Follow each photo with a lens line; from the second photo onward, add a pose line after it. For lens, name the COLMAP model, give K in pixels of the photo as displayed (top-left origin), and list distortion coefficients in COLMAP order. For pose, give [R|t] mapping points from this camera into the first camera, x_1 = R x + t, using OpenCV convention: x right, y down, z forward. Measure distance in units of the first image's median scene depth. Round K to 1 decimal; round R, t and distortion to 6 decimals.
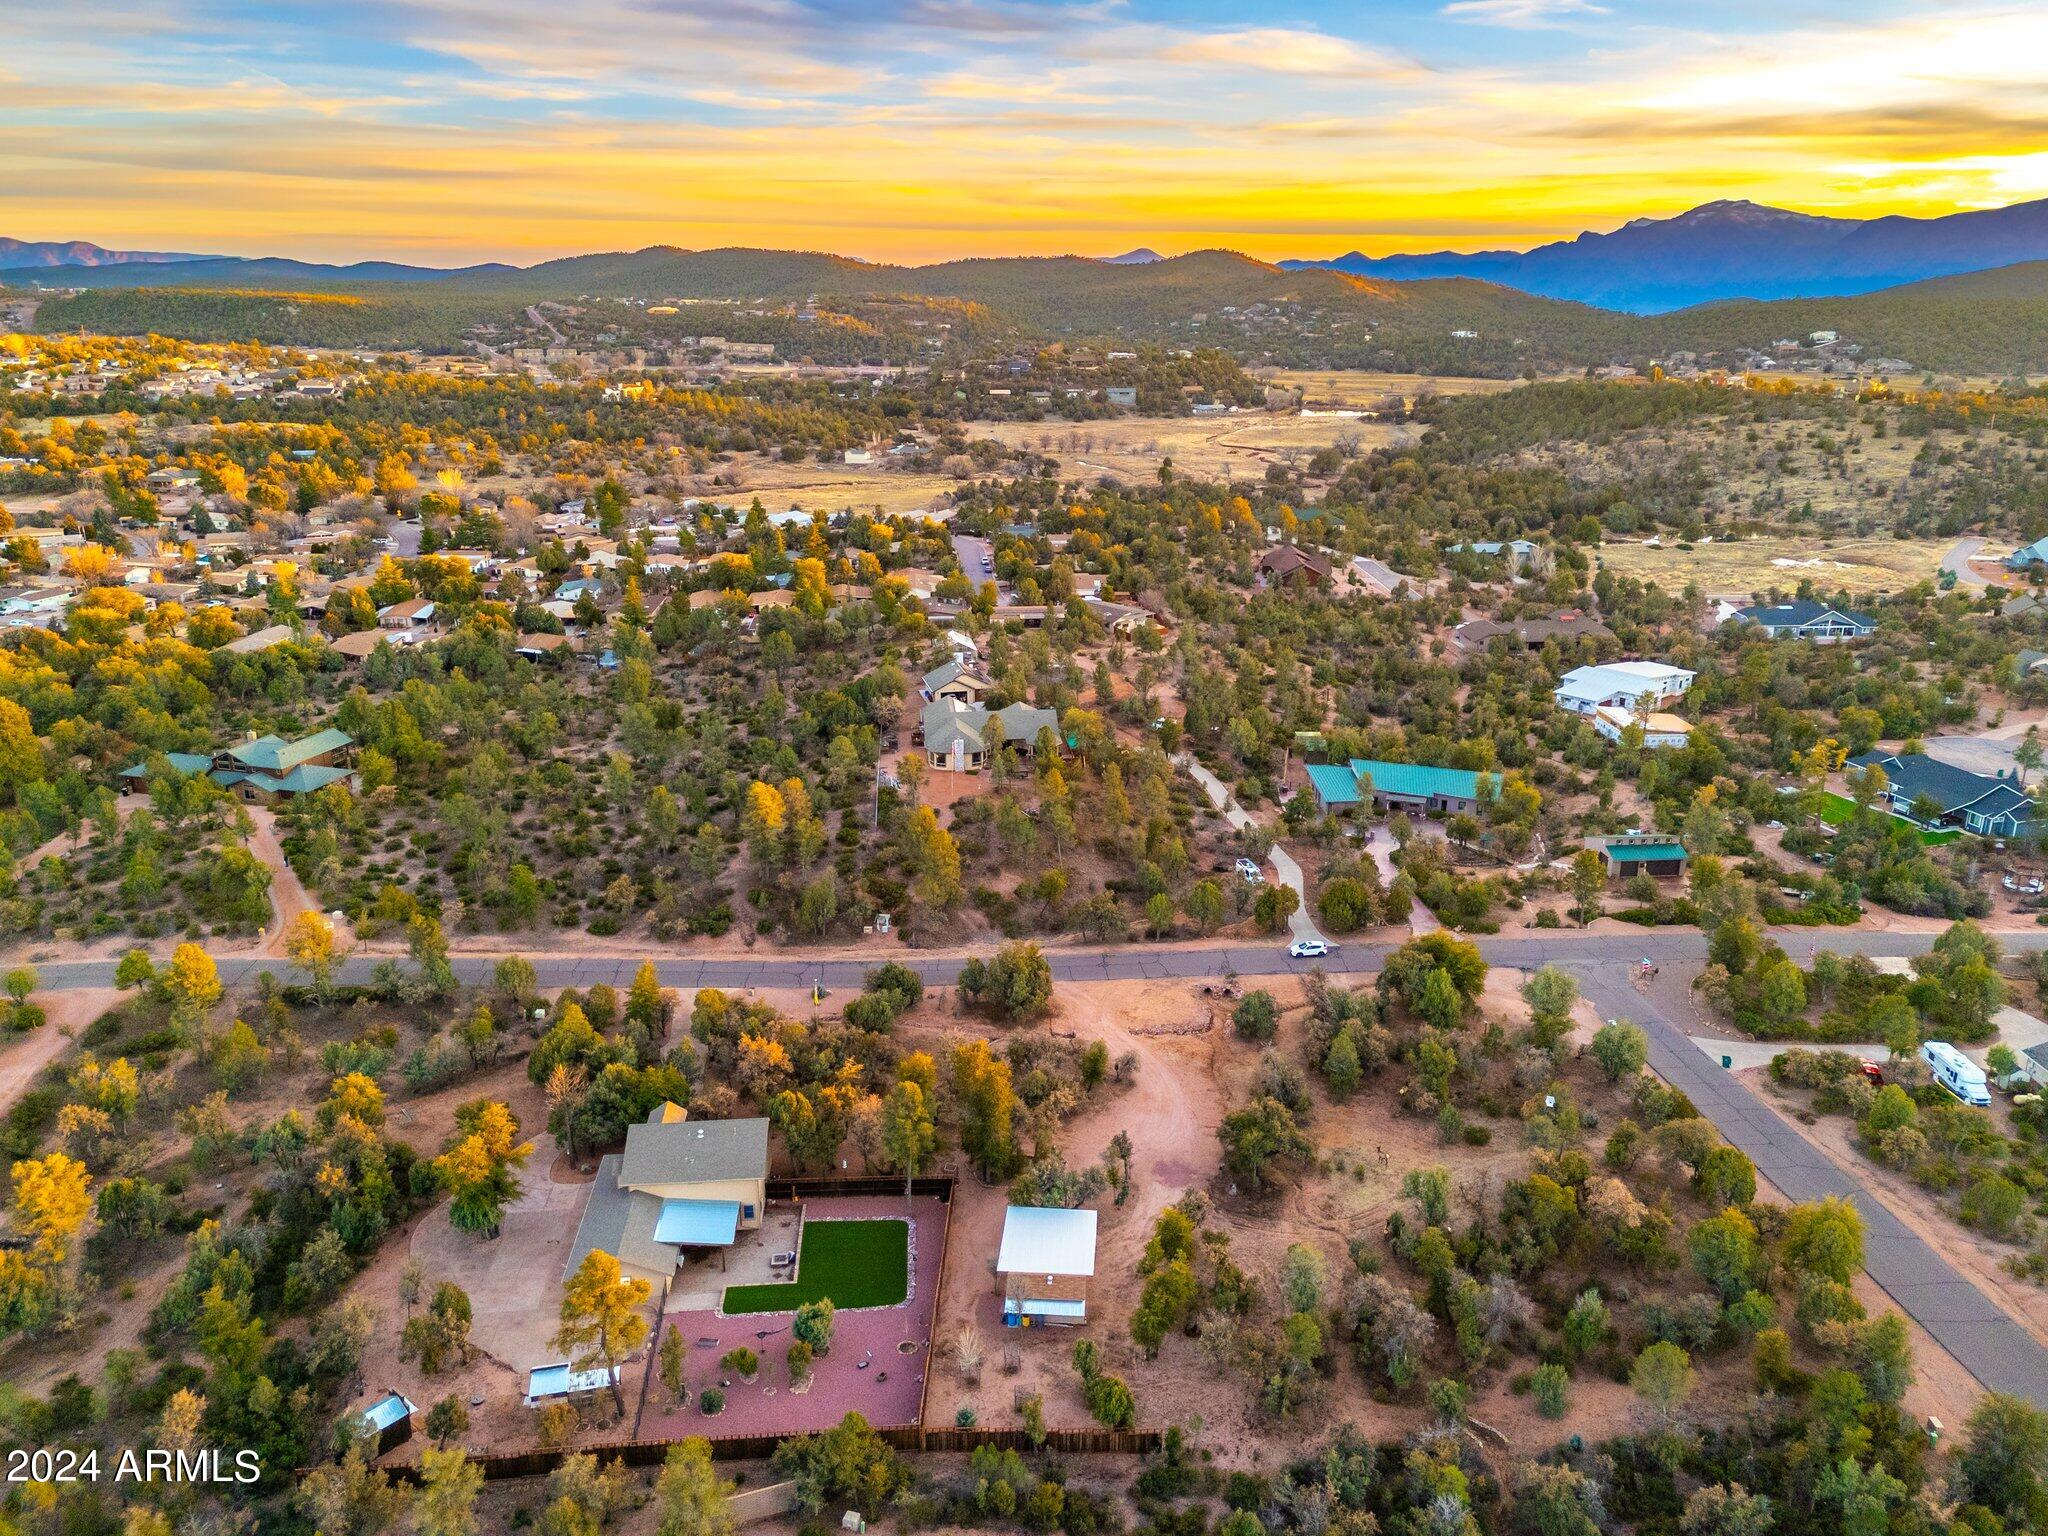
lens RADIAL K [[1488.3, 0, 1024.0], [0, 1488.3, 768.0], [0, 0, 1]] dist [0.079197, -0.041306]
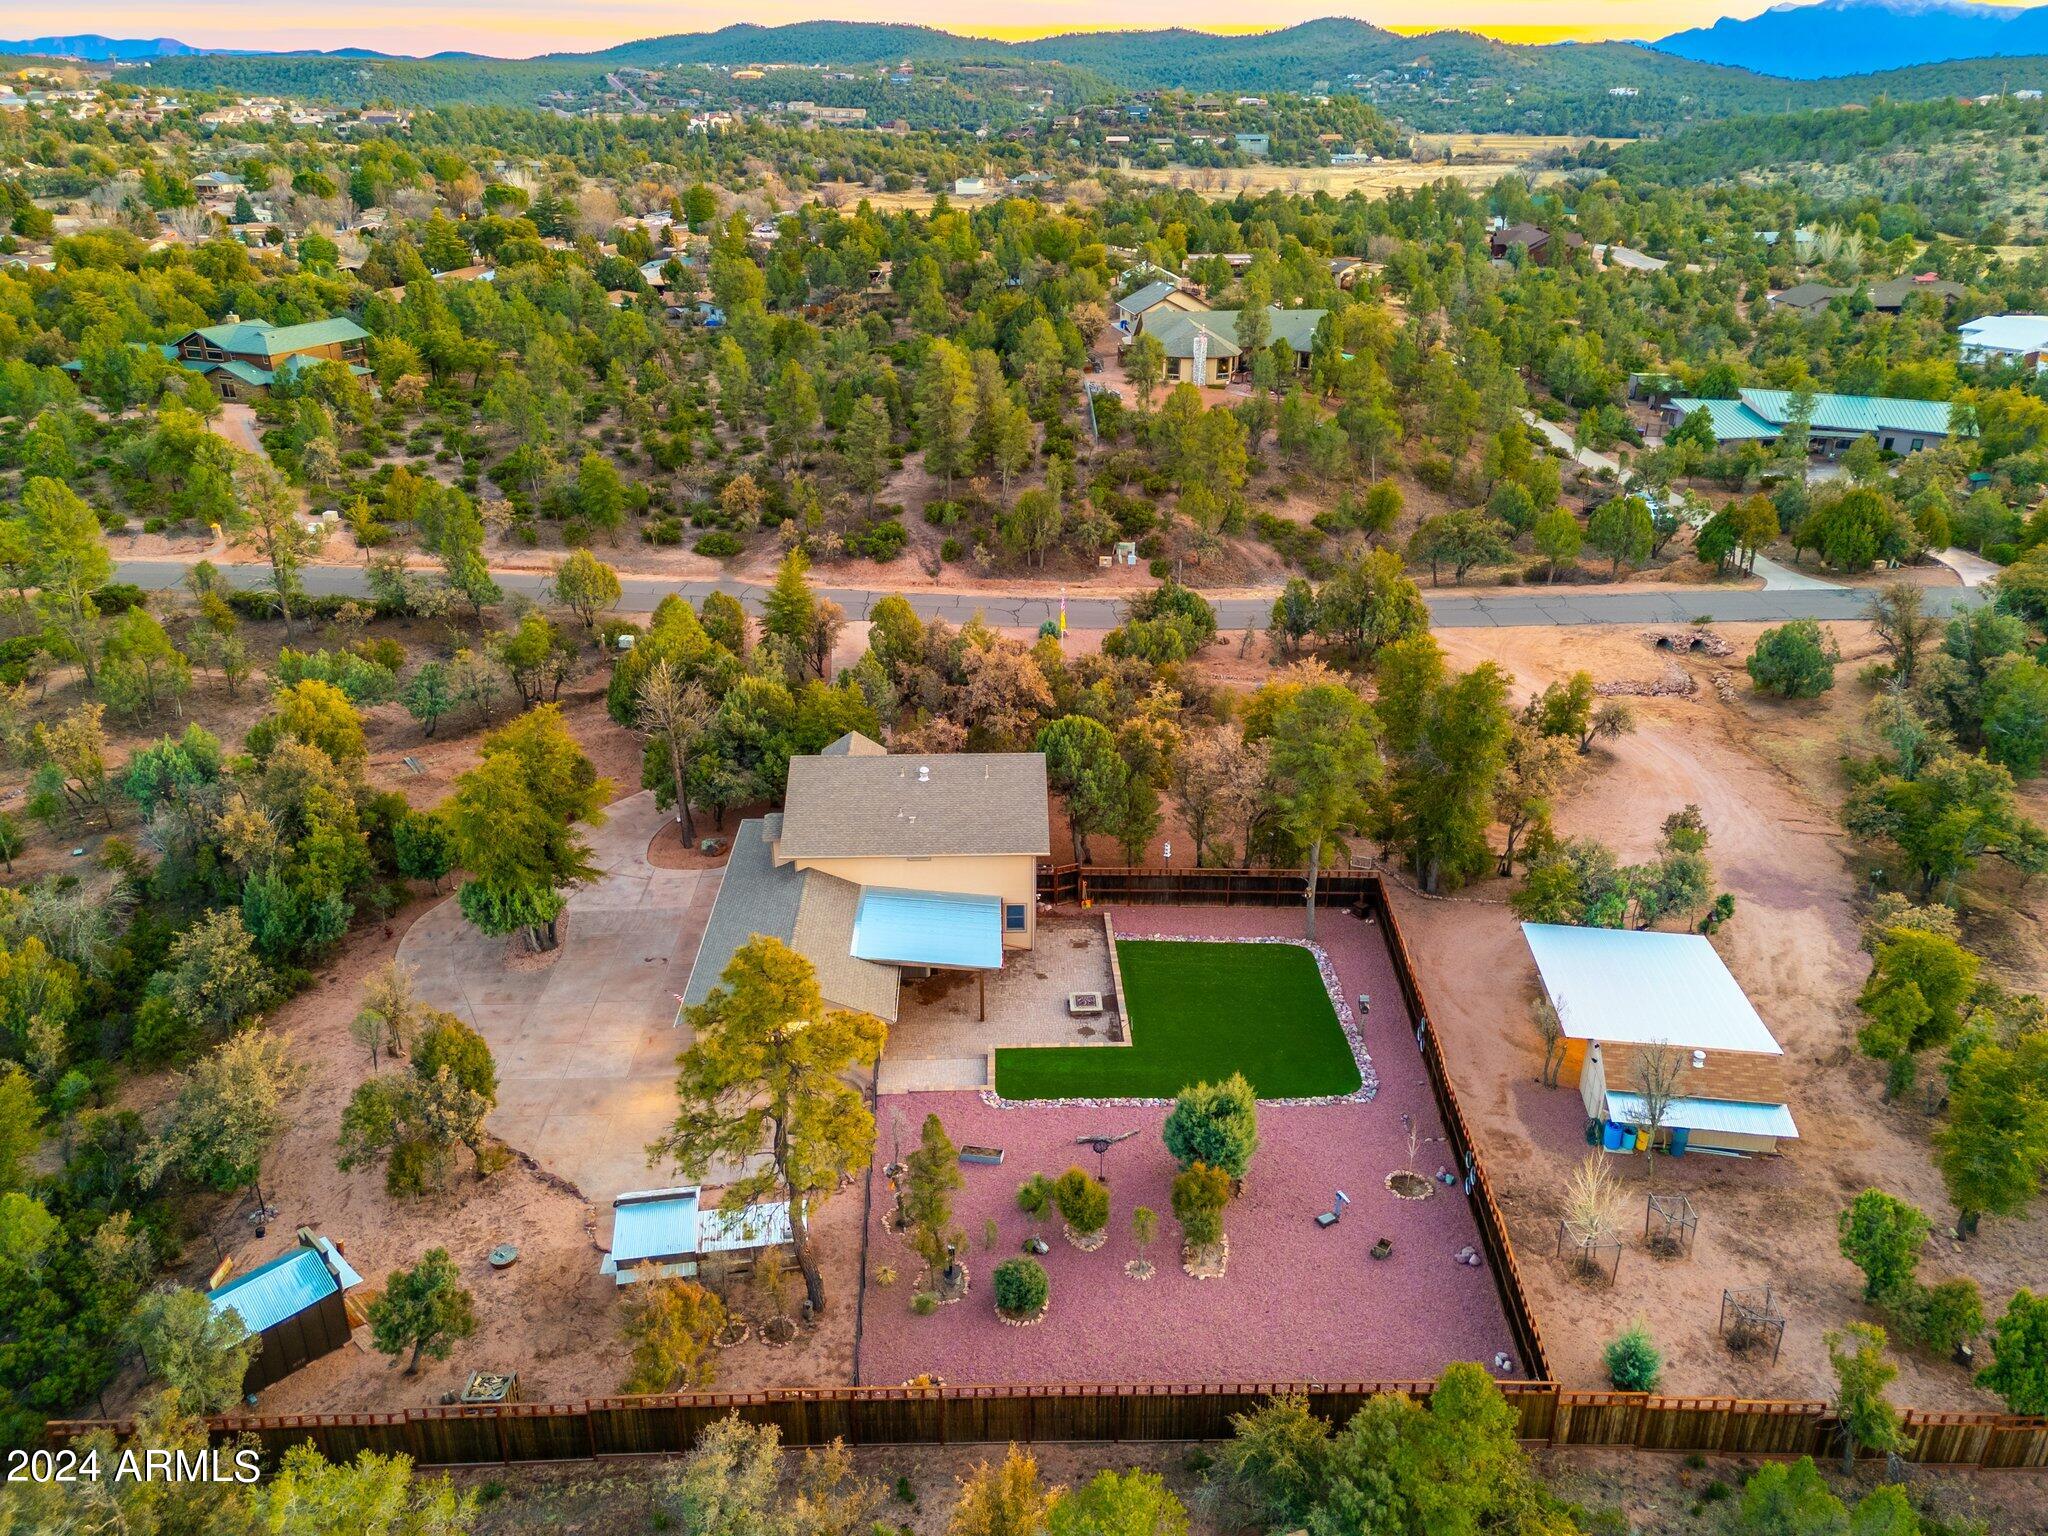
lens RADIAL K [[1431.6, 0, 1024.0], [0, 1431.6, 768.0], [0, 0, 1]] dist [0.092605, -0.059881]
pose [[0.998733, 0.023012, -0.044751, -0.112204], [-0.017794, 0.993356, 0.113699, 0.130507], [0.047071, -0.112759, 0.992507, 0.353858]]
